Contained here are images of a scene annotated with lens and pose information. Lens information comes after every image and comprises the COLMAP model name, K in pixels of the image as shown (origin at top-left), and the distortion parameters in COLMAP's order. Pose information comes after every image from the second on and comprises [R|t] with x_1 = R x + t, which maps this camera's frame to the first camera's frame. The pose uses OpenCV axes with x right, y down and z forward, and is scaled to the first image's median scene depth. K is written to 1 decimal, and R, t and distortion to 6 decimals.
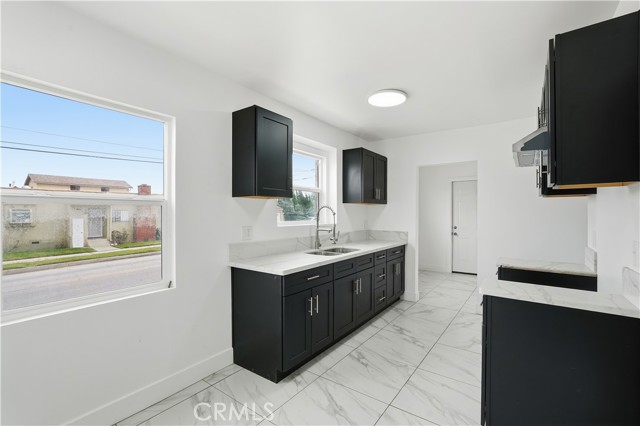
lens RADIAL K [[286.9, 0, 320.9], [0, 286.9, 213.7], [0, 0, 1]] dist [-0.011450, 0.004042]
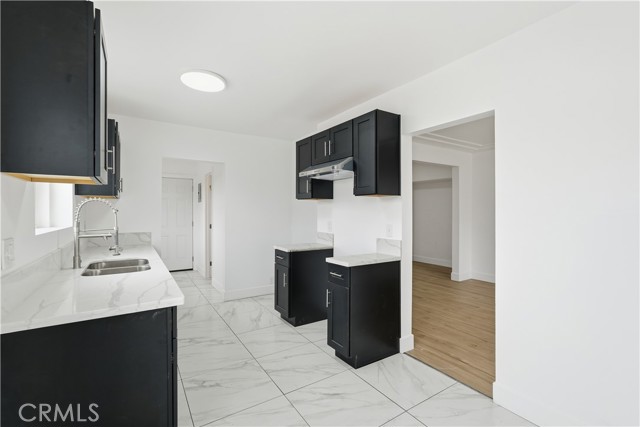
lens RADIAL K [[286.9, 0, 317.7], [0, 286.9, 217.9], [0, 0, 1]] dist [-0.011450, 0.004042]
pose [[0.358433, -0.022278, 0.933290, -0.383214], [0.002570, 0.999735, 0.022877, 0.002722], [-0.933552, -0.005802, 0.358395, 0.295640]]
